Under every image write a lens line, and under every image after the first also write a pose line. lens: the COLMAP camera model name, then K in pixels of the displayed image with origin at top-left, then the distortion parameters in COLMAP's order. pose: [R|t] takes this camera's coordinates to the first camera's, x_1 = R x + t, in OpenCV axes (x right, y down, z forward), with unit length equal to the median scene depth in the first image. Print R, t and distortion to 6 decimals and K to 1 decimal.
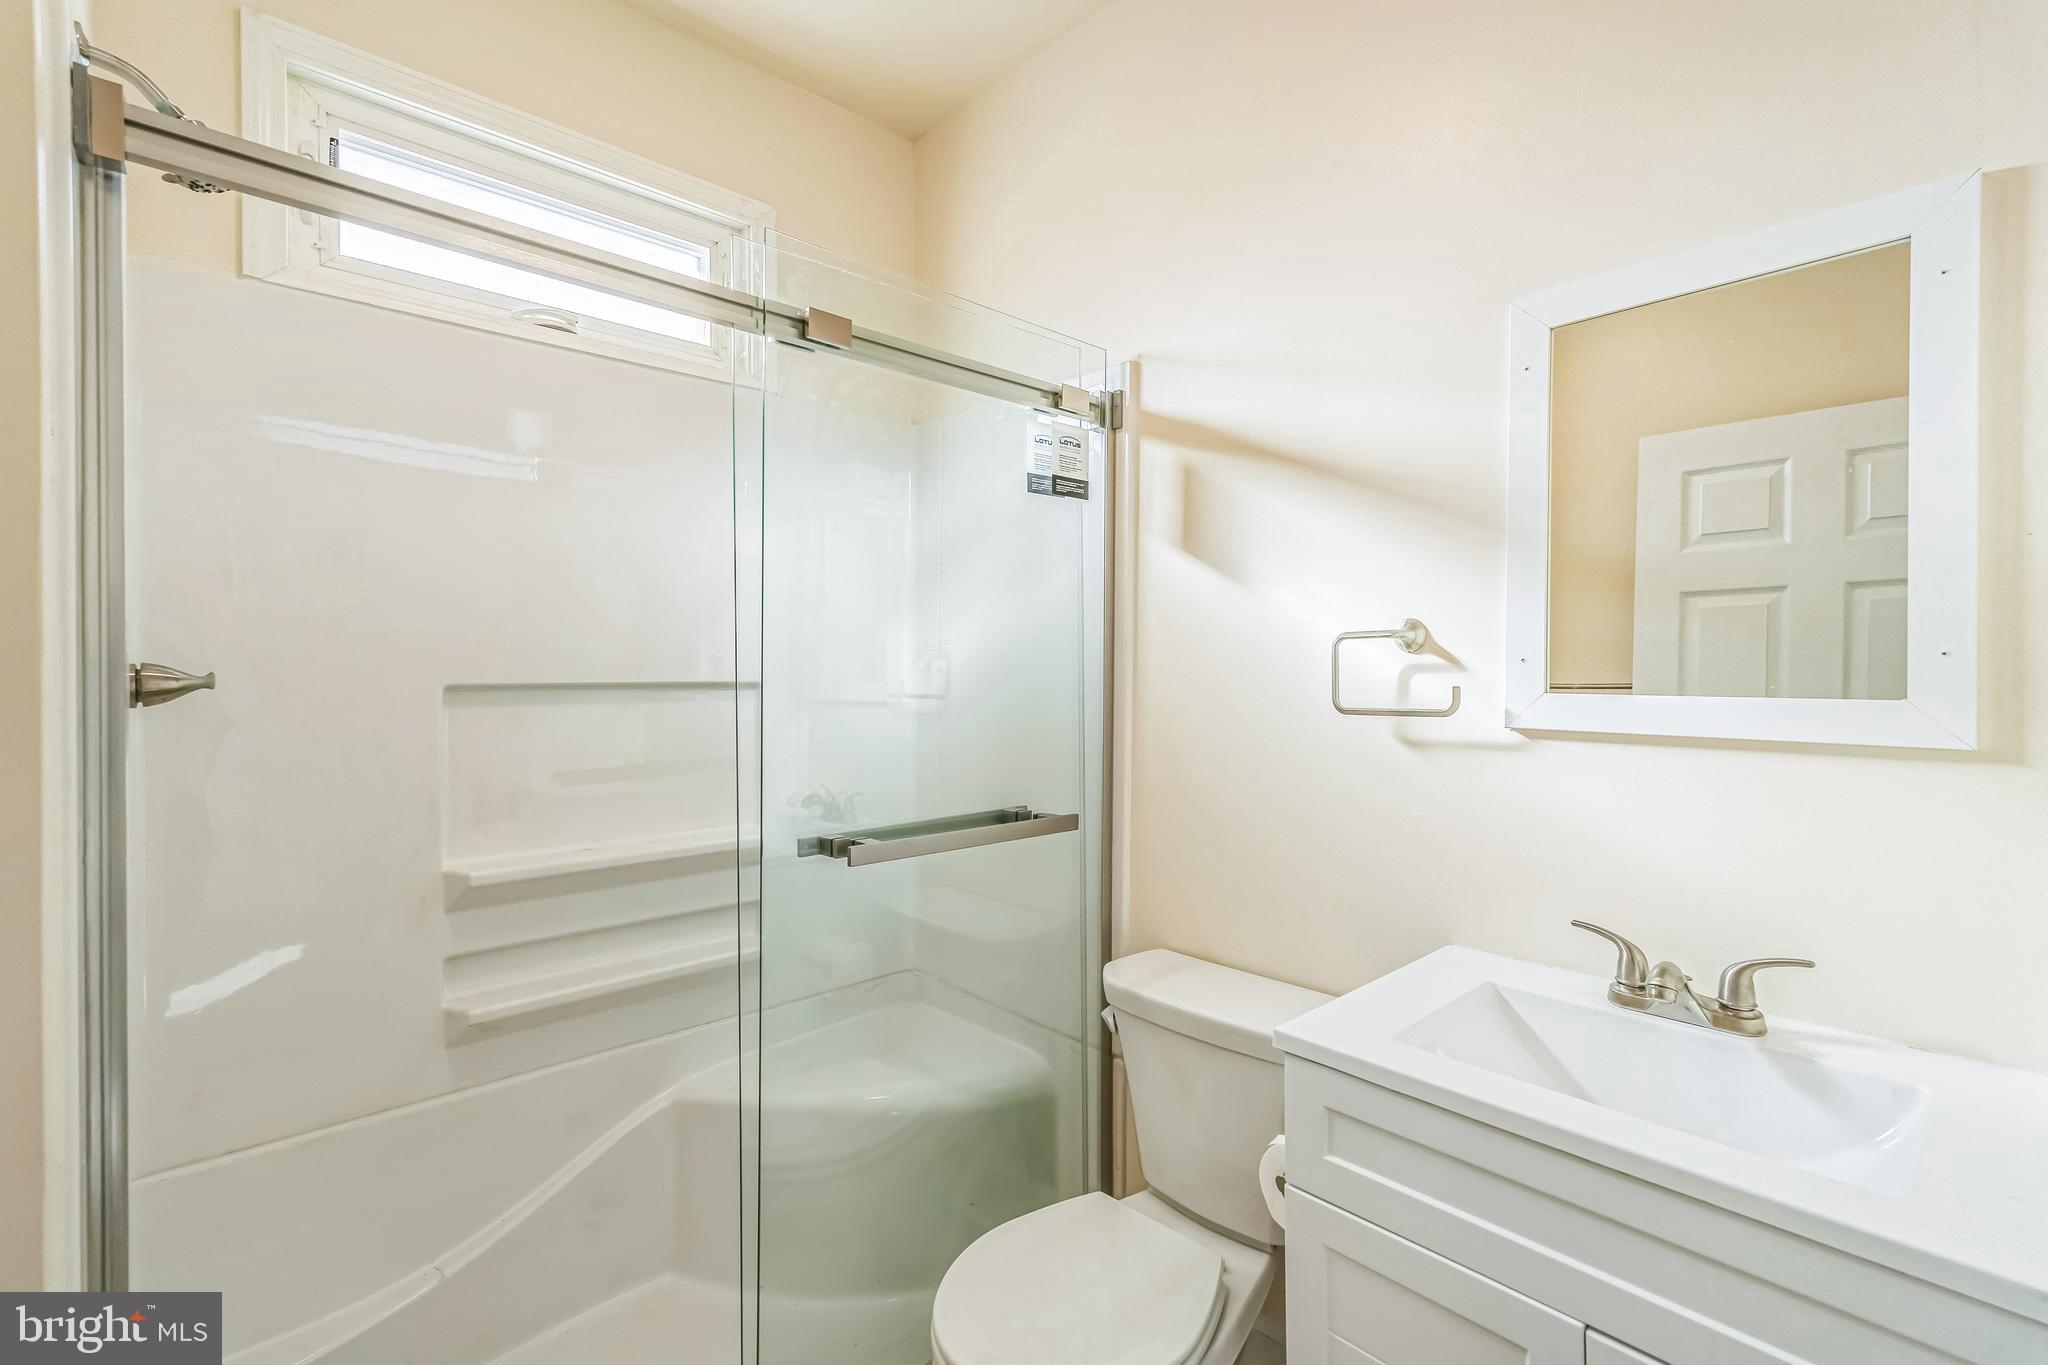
lens RADIAL K [[890.5, 0, 1024.0], [0, 890.5, 682.5], [0, 0, 1]] dist [0.000309, -0.000213]
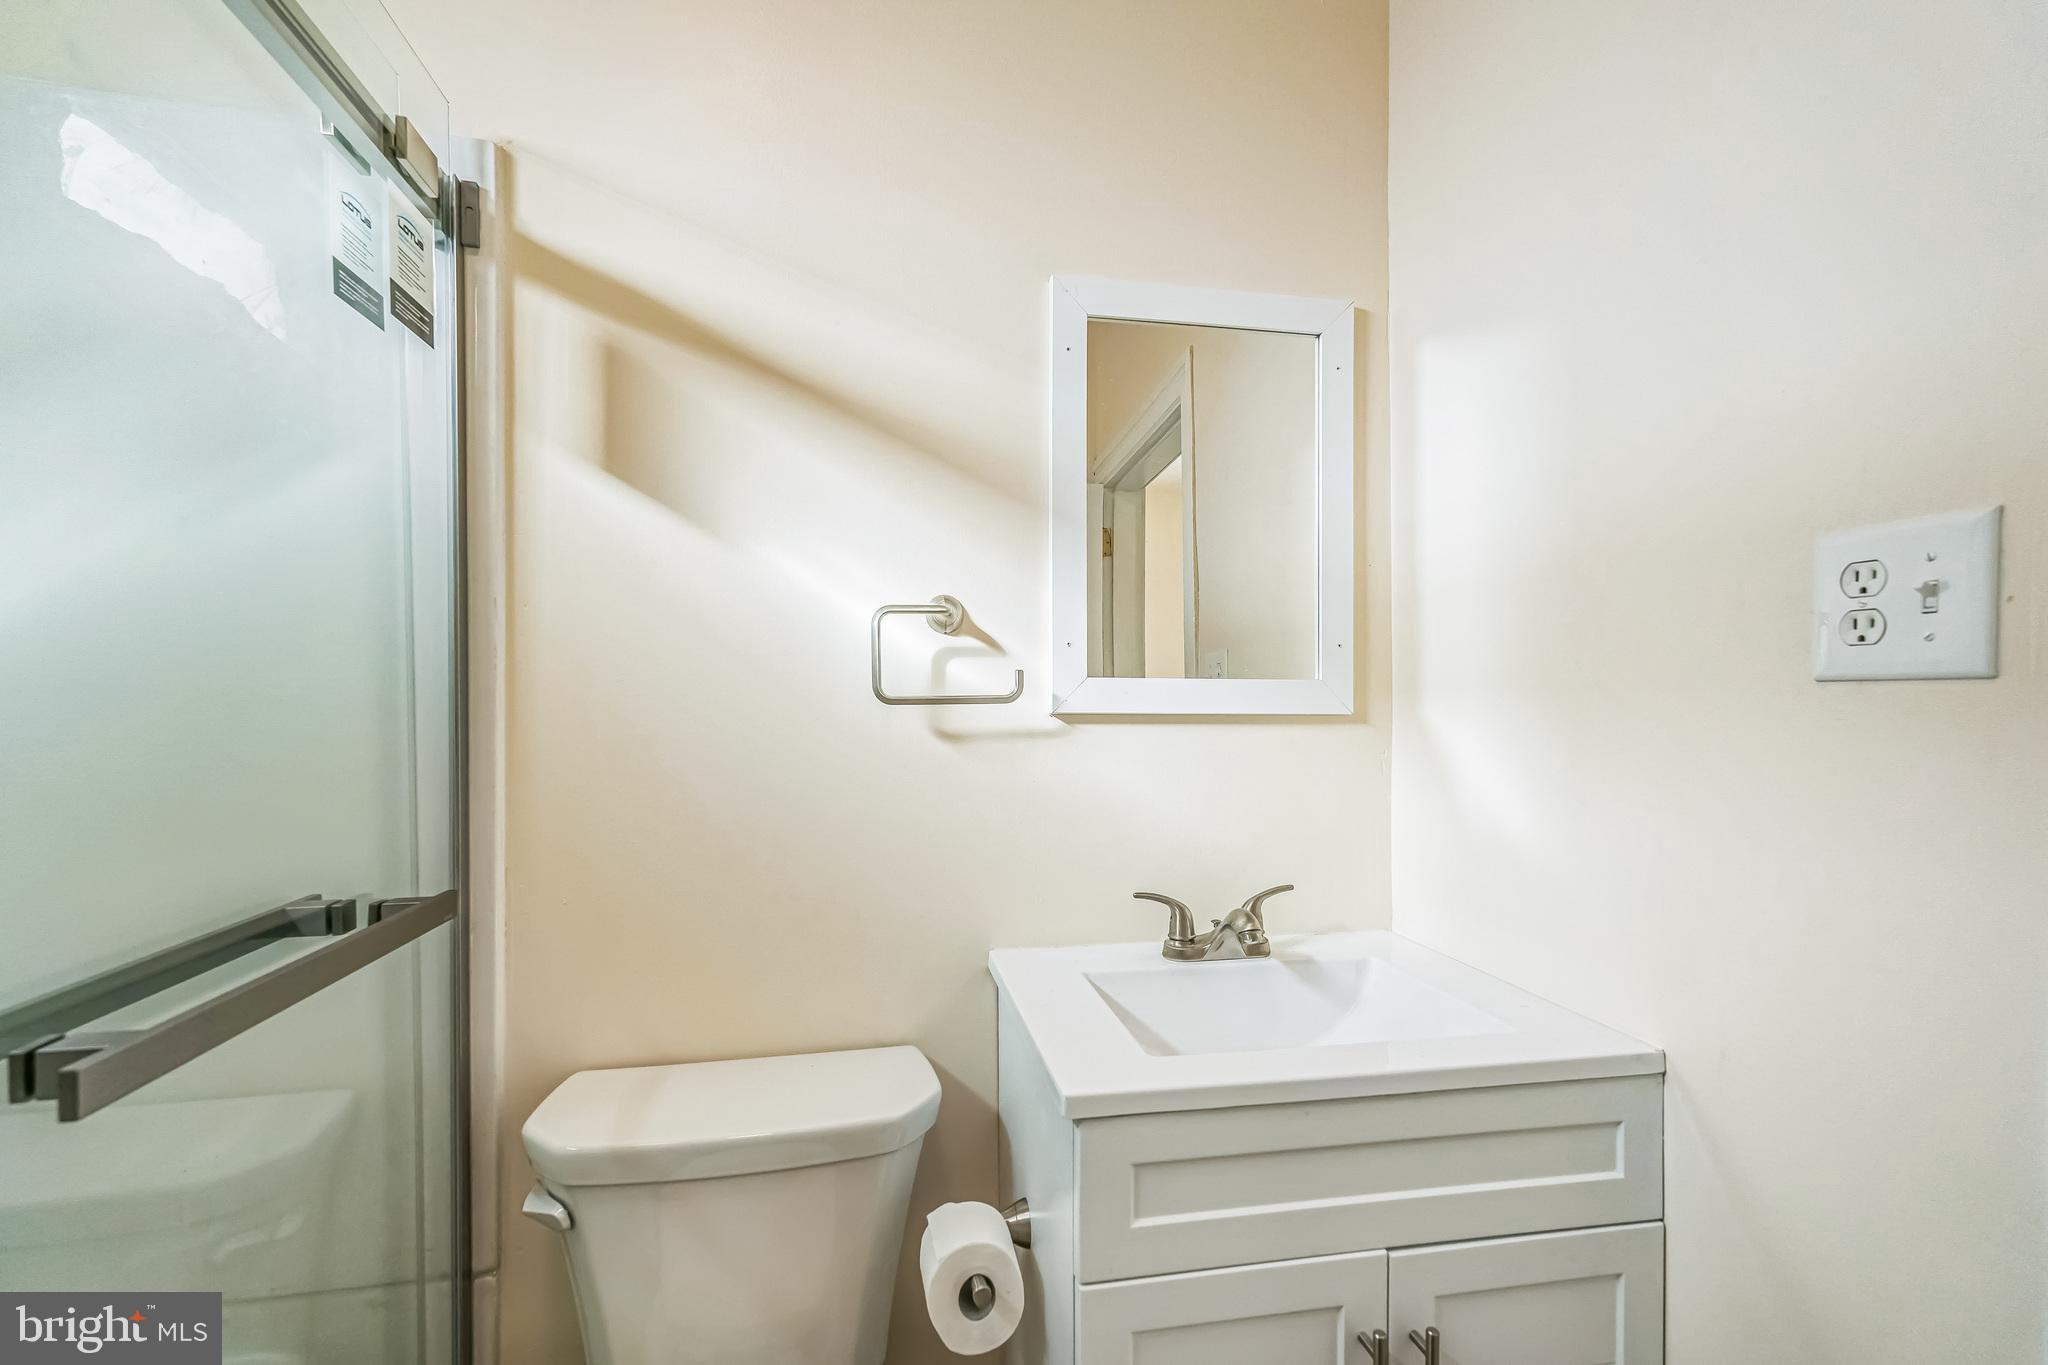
lens RADIAL K [[920.2, 0, 1025.7], [0, 920.2, 713.1], [0, 0, 1]] dist [0.001329, 0.000050]
pose [[0.520427, -0.019185, 0.853690, -0.312700], [0.005780, 0.999804, 0.018944, 0.029186], [-0.853886, -0.004925, 0.520436, 0.461223]]
